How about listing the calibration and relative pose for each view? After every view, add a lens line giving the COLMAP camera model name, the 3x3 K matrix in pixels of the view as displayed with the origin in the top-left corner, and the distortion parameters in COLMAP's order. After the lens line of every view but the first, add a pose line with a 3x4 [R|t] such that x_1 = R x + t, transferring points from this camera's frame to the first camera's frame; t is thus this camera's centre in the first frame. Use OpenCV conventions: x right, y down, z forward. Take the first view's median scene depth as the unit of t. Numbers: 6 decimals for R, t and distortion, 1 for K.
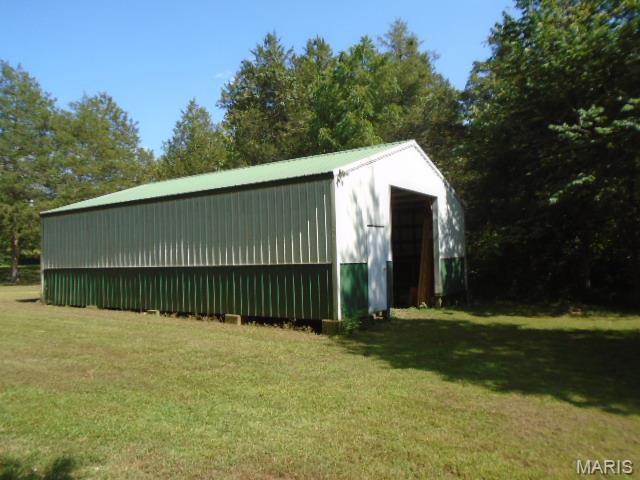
lens RADIAL K [[481.4, 0, 314.6], [0, 481.4, 237.5], [0, 0, 1]] dist [-0.027816, 0.003796]
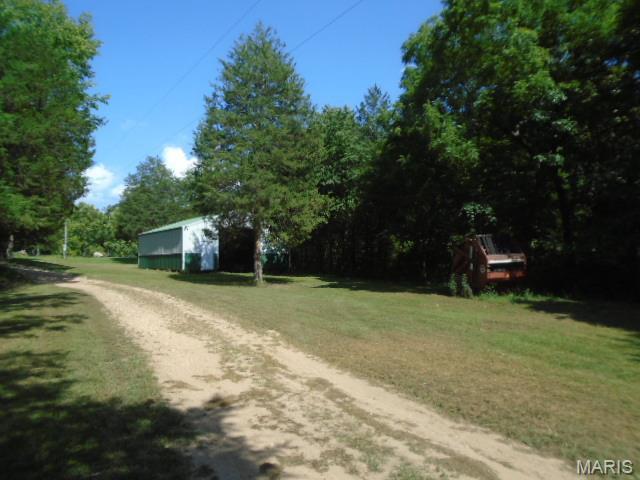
lens RADIAL K [[481.4, 0, 314.6], [0, 481.4, 237.5], [0, 0, 1]] dist [-0.027816, 0.003796]
pose [[0.924884, 0.004385, -0.380225, 2.021590], [-0.003611, 0.999990, 0.002748, -0.068865], [0.380233, -0.001169, 0.924890, -1.645127]]
